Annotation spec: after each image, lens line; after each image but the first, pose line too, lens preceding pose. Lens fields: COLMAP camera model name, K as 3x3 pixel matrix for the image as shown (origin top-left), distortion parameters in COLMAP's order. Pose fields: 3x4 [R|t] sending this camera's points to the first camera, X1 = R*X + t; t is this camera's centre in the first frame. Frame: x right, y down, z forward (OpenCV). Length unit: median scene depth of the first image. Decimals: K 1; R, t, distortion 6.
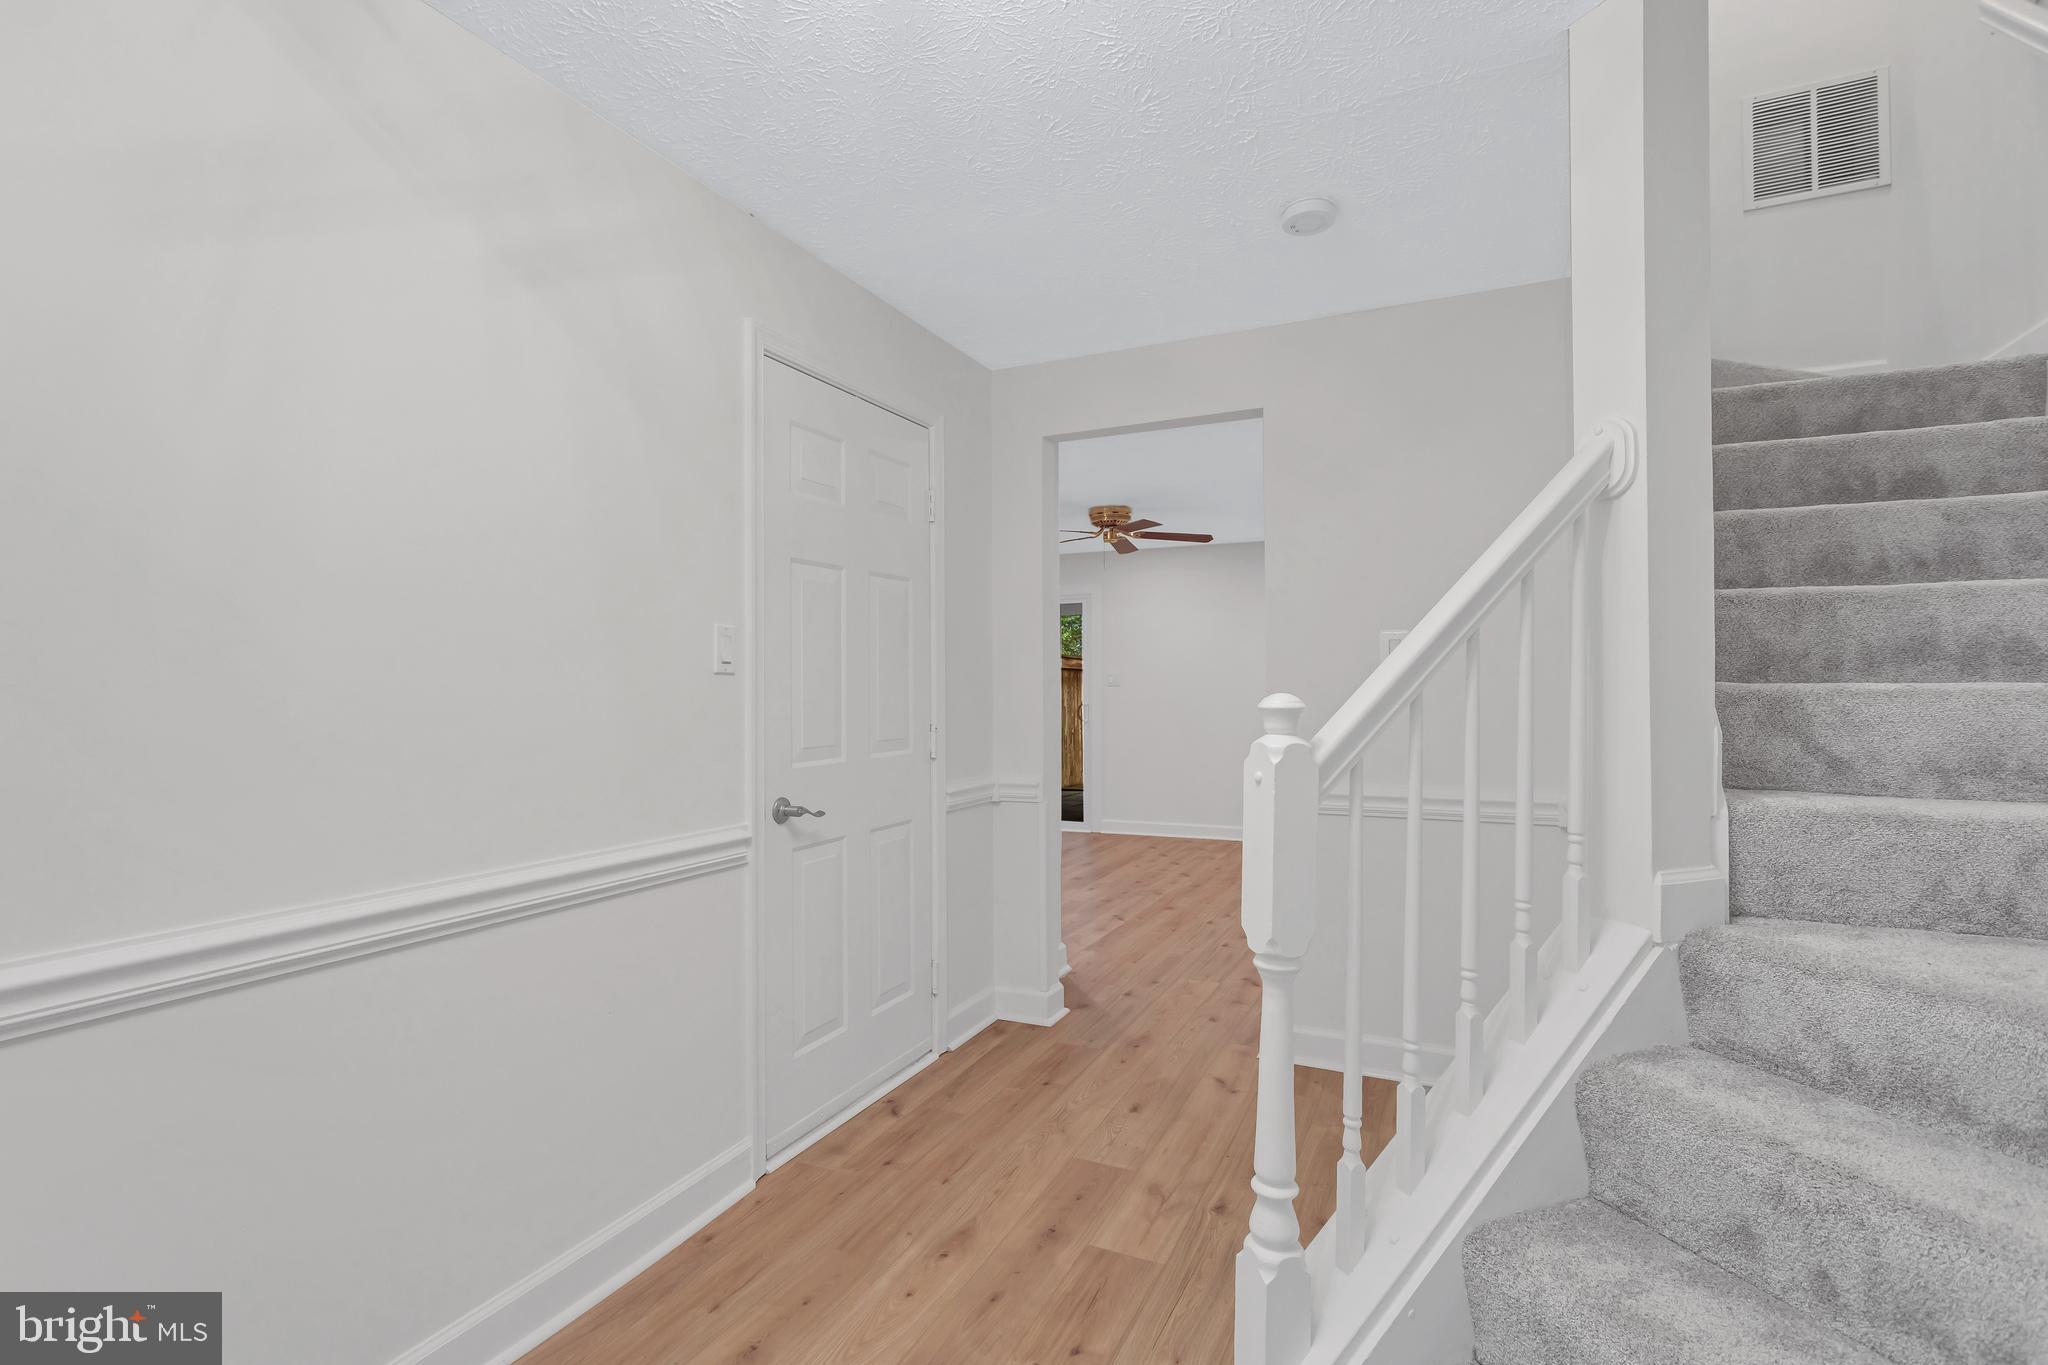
lens RADIAL K [[959.9, 0, 1066.7], [0, 959.9, 685.9], [0, 0, 1]] dist [0.002218, 0.000063]
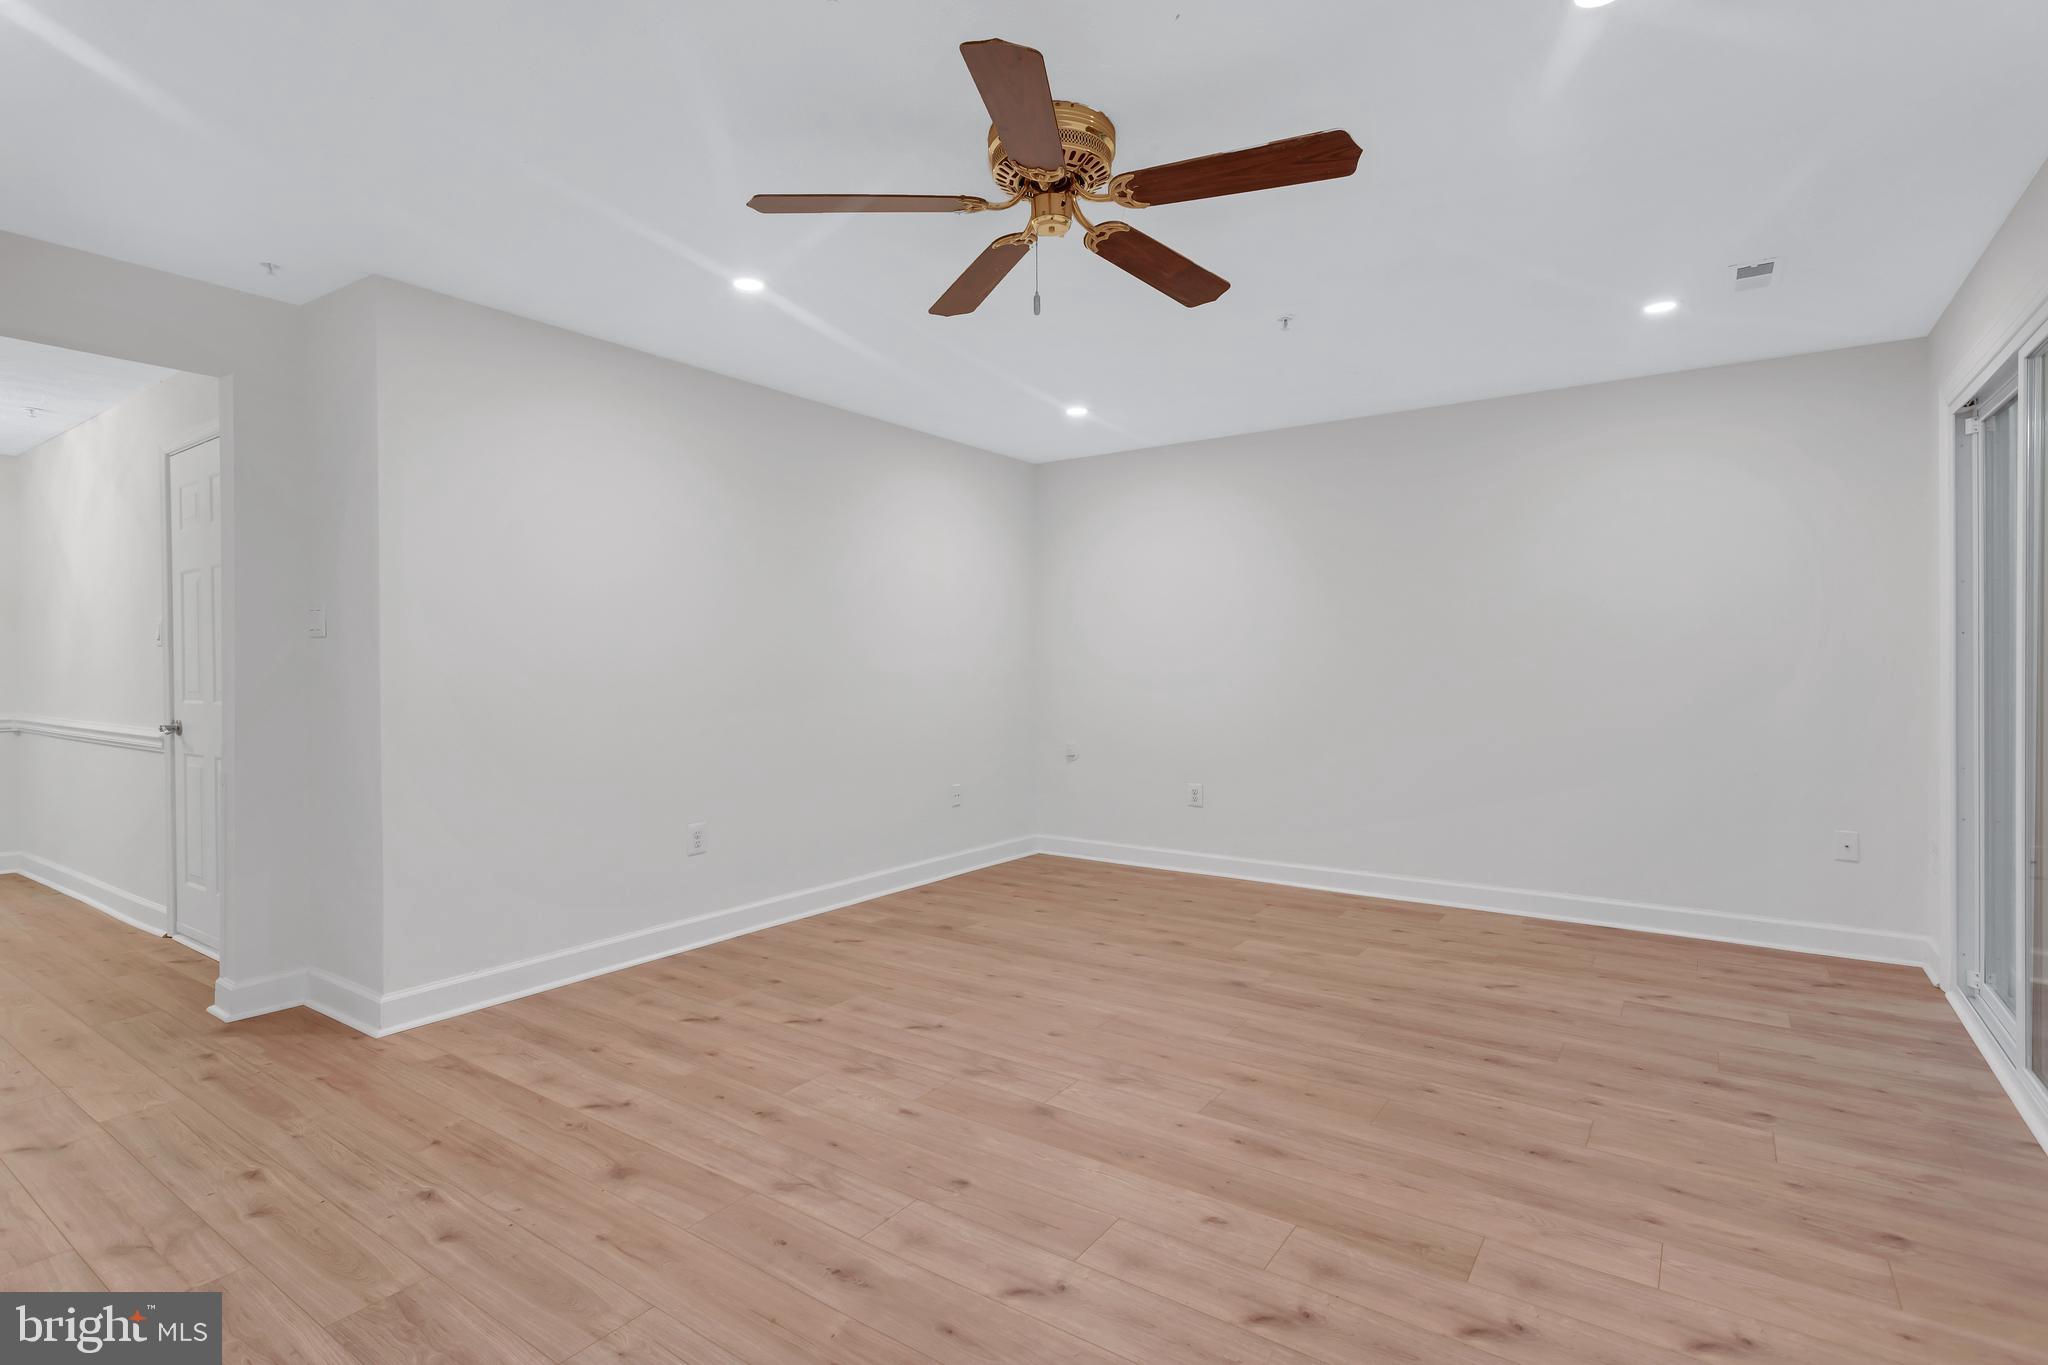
lens RADIAL K [[976.3, 0, 1026.6], [0, 976.3, 673.3], [0, 0, 1]] dist [0.001508, 0.000766]
pose [[-0.201964, 0.009914, -0.979343, 0.532293], [0.011434, 0.999904, 0.007765, 0.019399], [0.979326, -0.009630, -0.202058, 1.400189]]
